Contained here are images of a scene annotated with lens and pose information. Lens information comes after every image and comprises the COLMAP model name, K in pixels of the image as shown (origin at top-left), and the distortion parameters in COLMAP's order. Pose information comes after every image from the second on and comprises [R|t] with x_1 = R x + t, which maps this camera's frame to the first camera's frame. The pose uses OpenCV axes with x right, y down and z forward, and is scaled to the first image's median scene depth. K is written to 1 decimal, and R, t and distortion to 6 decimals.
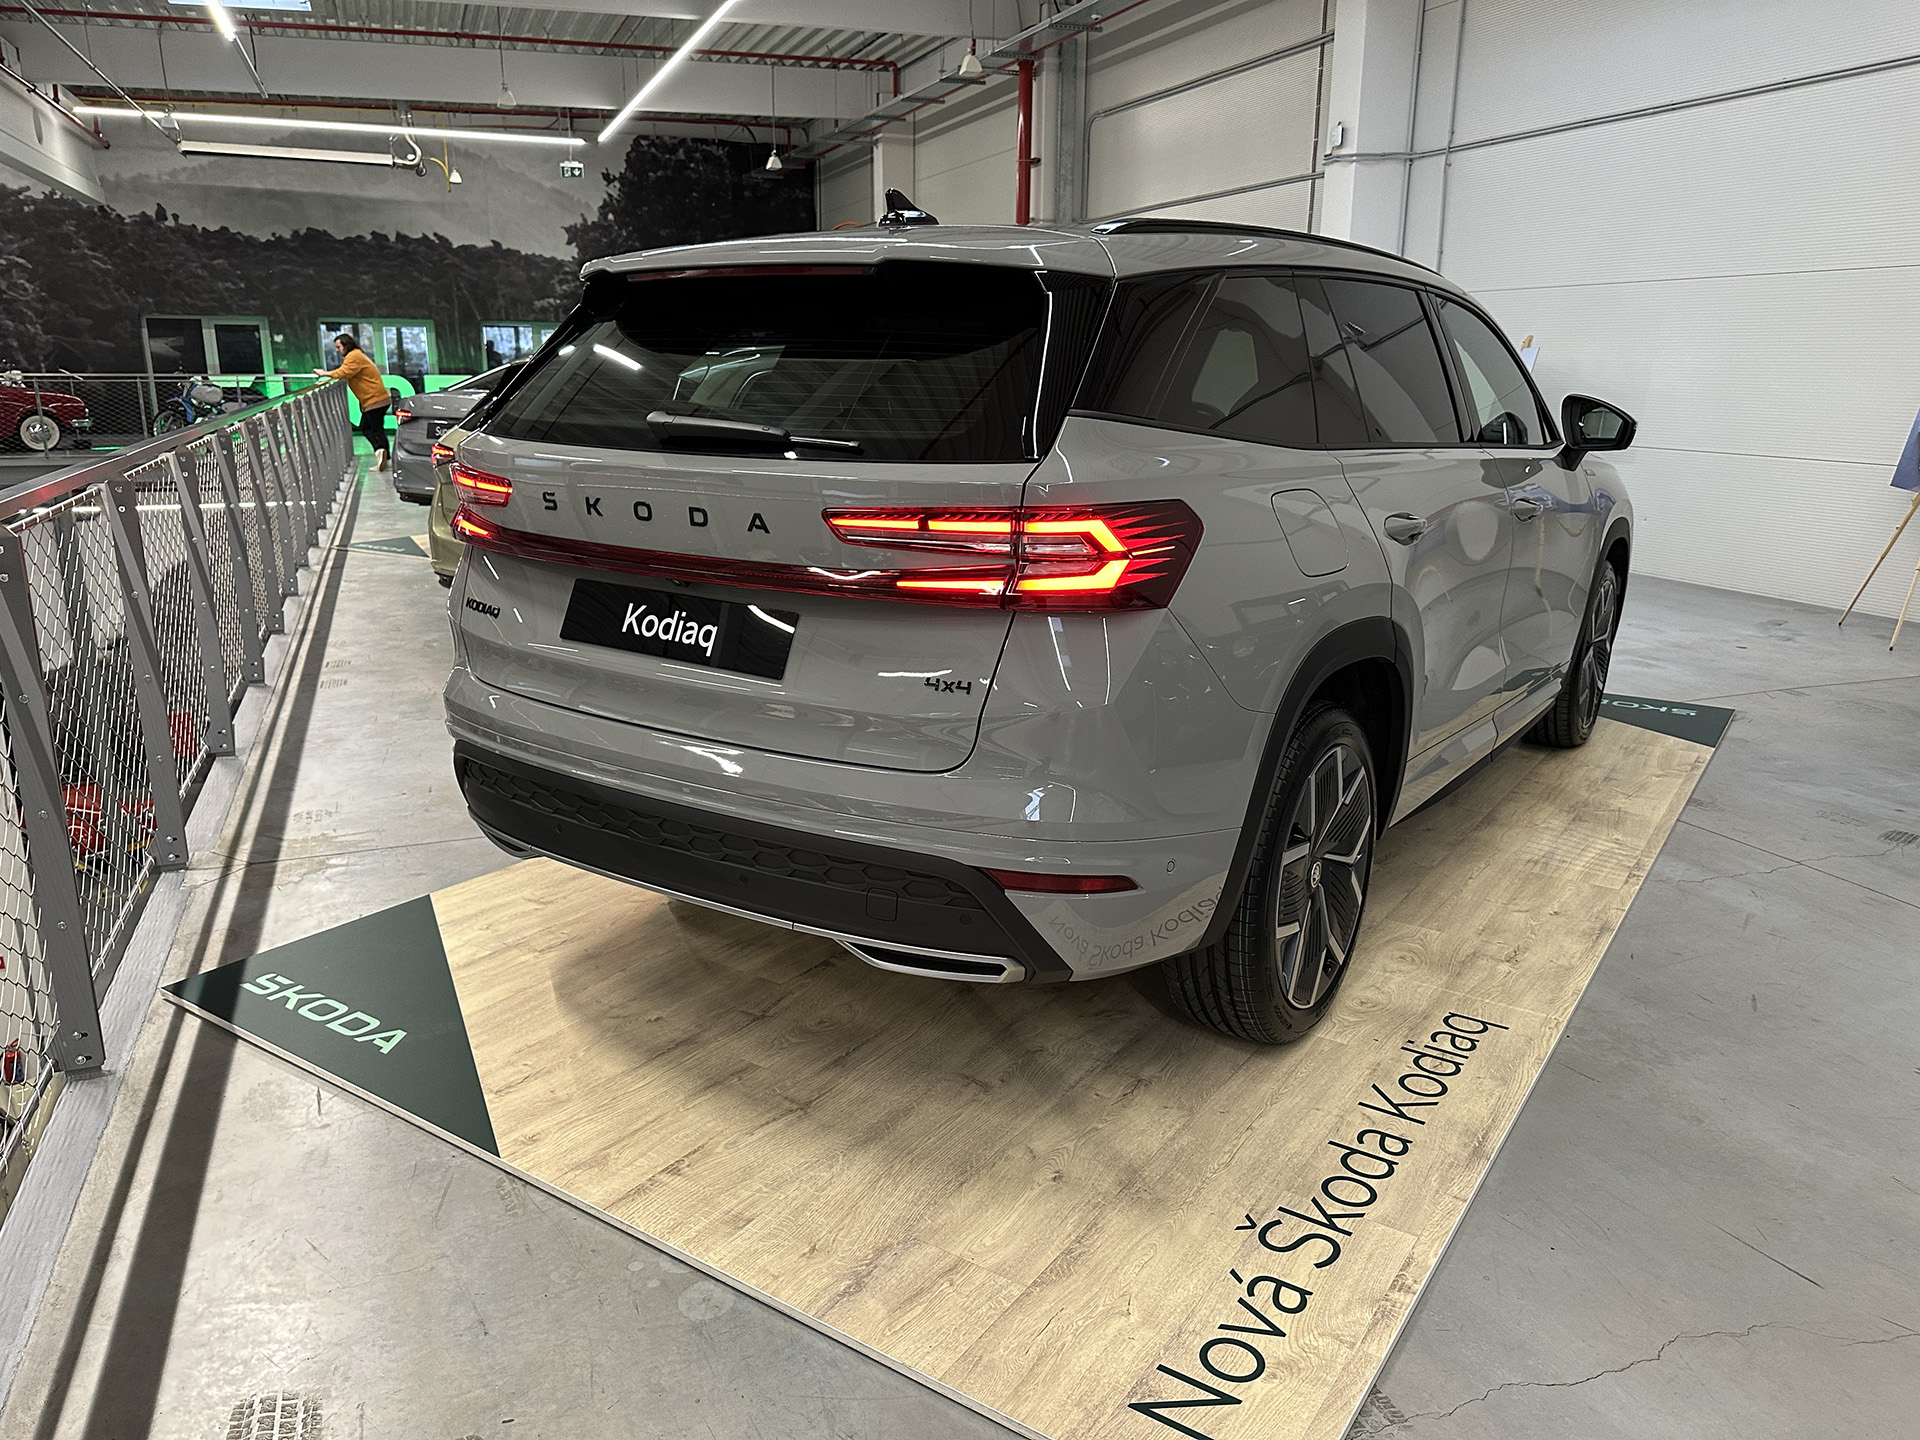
lens RADIAL K [[1356.1, 0, 965.2], [0, 1356.1, 723.6], [0, 0, 1]] dist [0.030628, -0.036993]
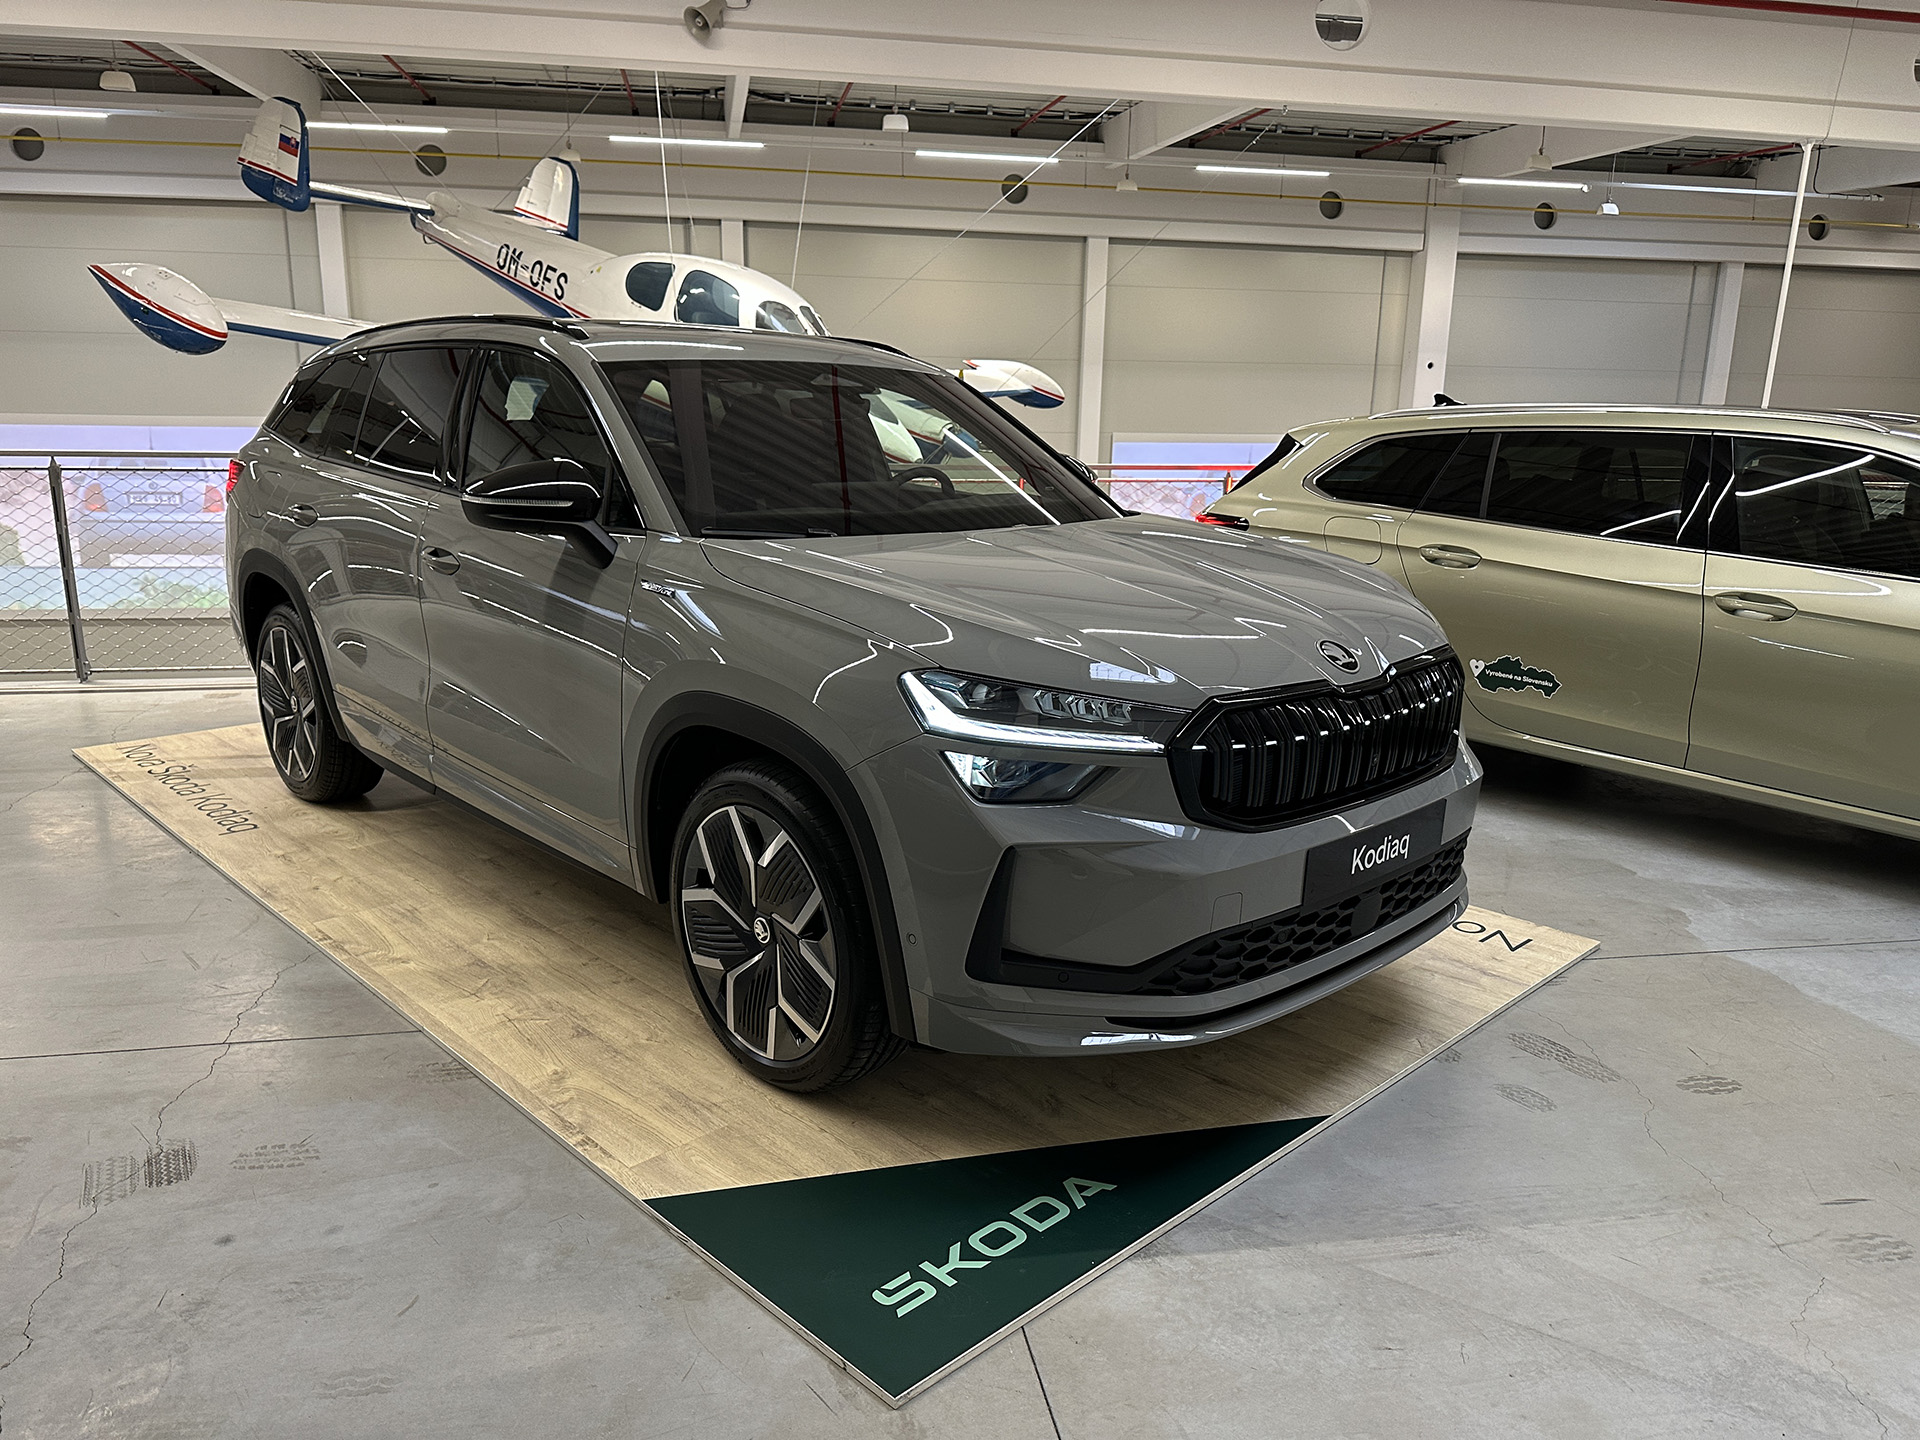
lens RADIAL K [[1356.1, 0, 969.3], [0, 1356.1, 717.9], [0, 0, 1]] dist [0.030628, -0.036993]
pose [[-0.198926, 0.213717, -0.956427, 0.212884], [-0.271400, 0.925748, 0.263310, -0.067474], [0.941685, 0.311953, -0.126152, 0.248685]]
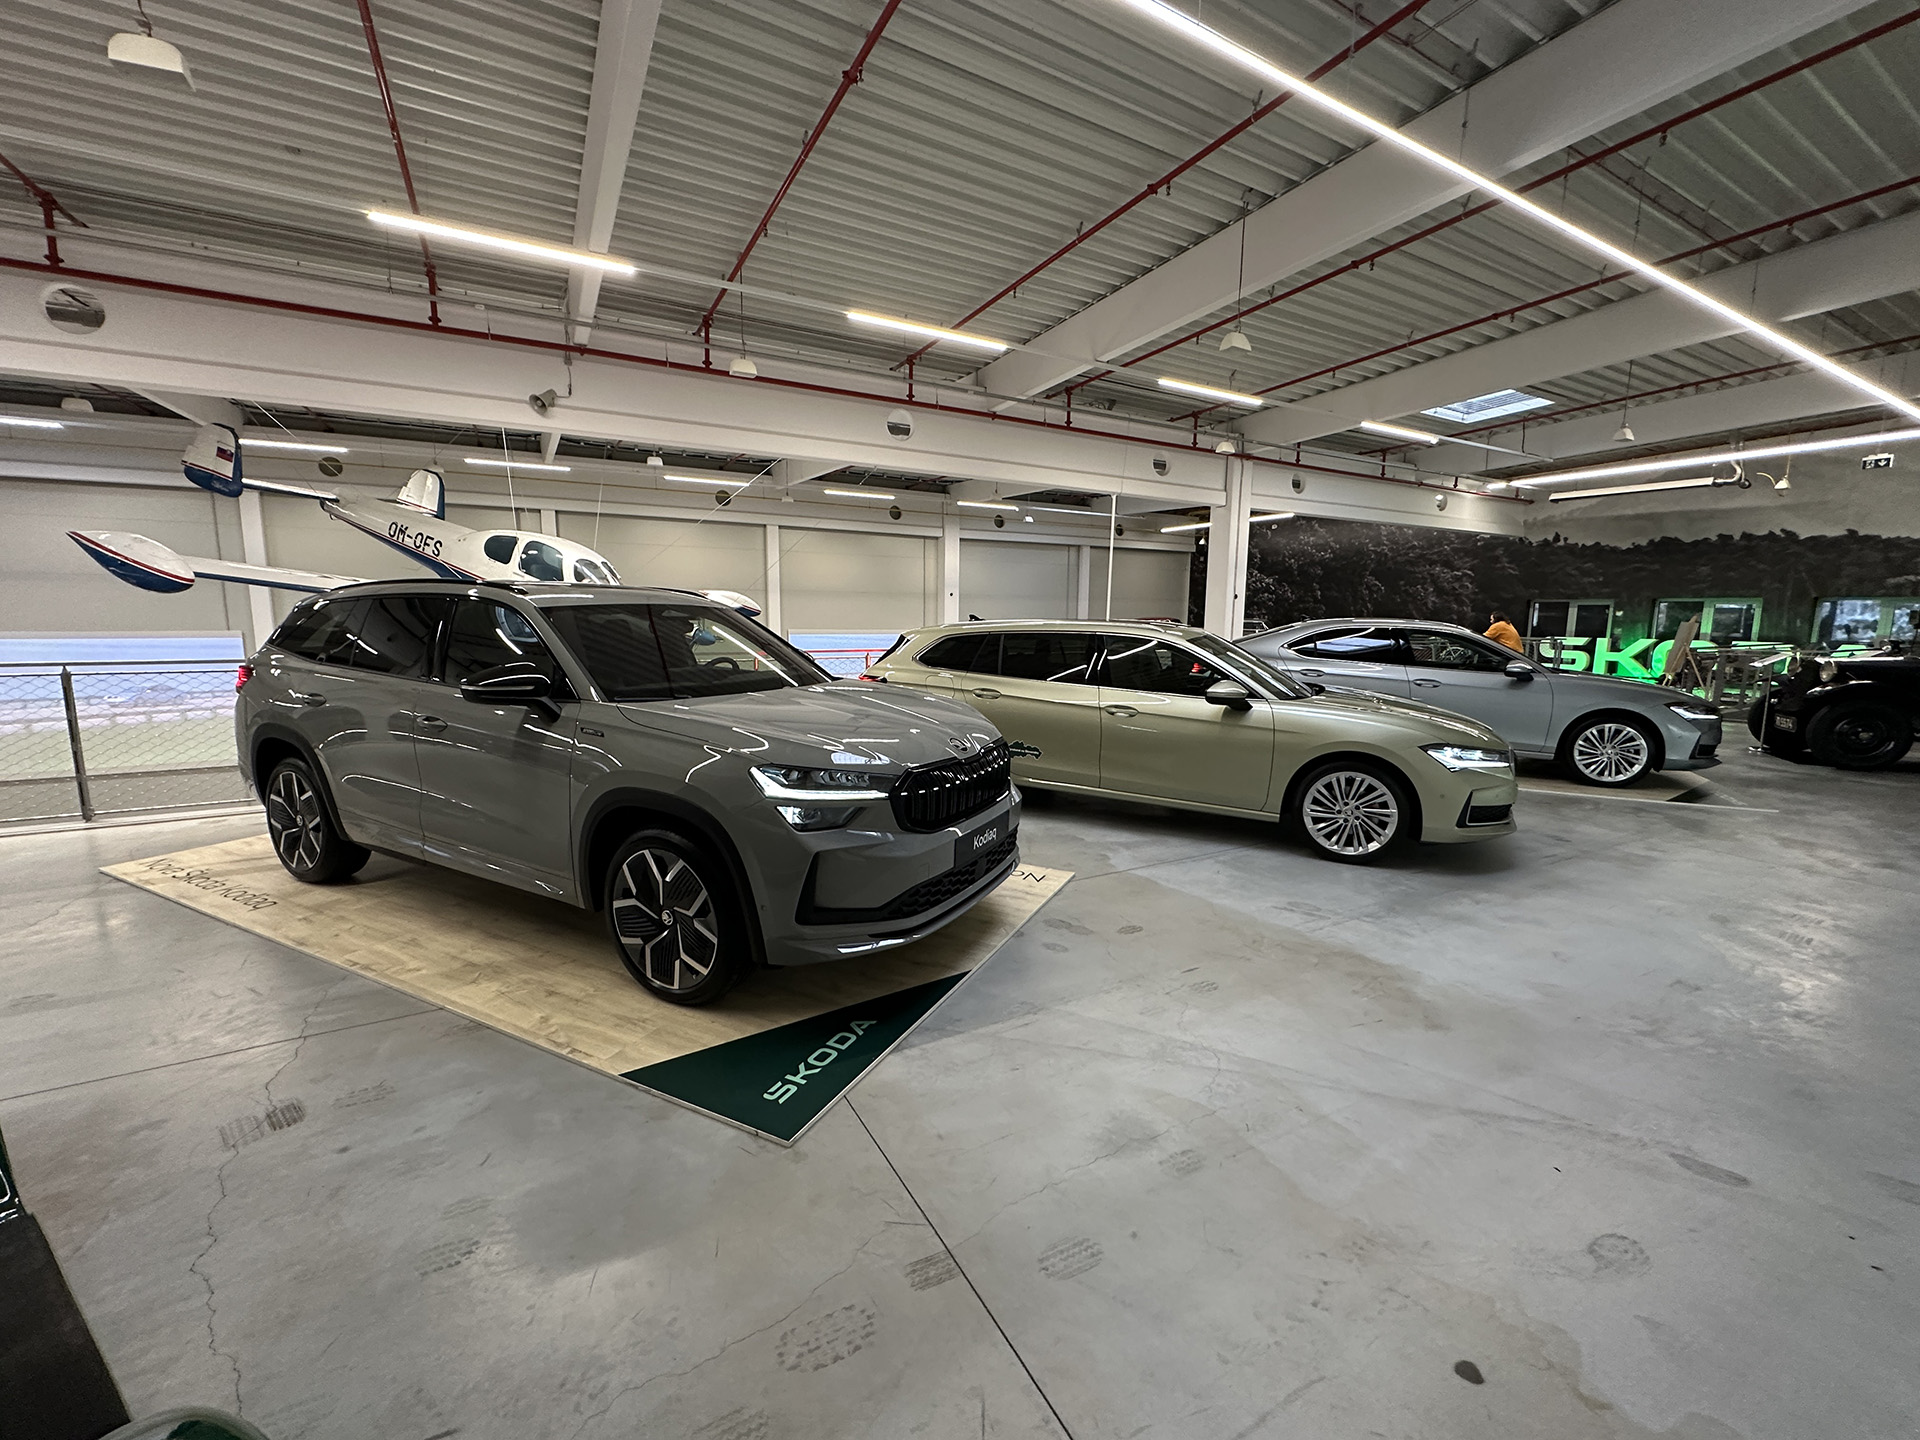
lens RADIAL K [[765.8, 0, 955.5], [0, 765.8, 720.1], [0, 0, 1]] dist [-0.003705, 0.001144]
pose [[0.128925, 0.131145, -0.982944, 0.228700], [-0.263769, 0.960044, 0.093494, -0.067377], [0.955931, 0.247217, 0.158366, 0.238564]]
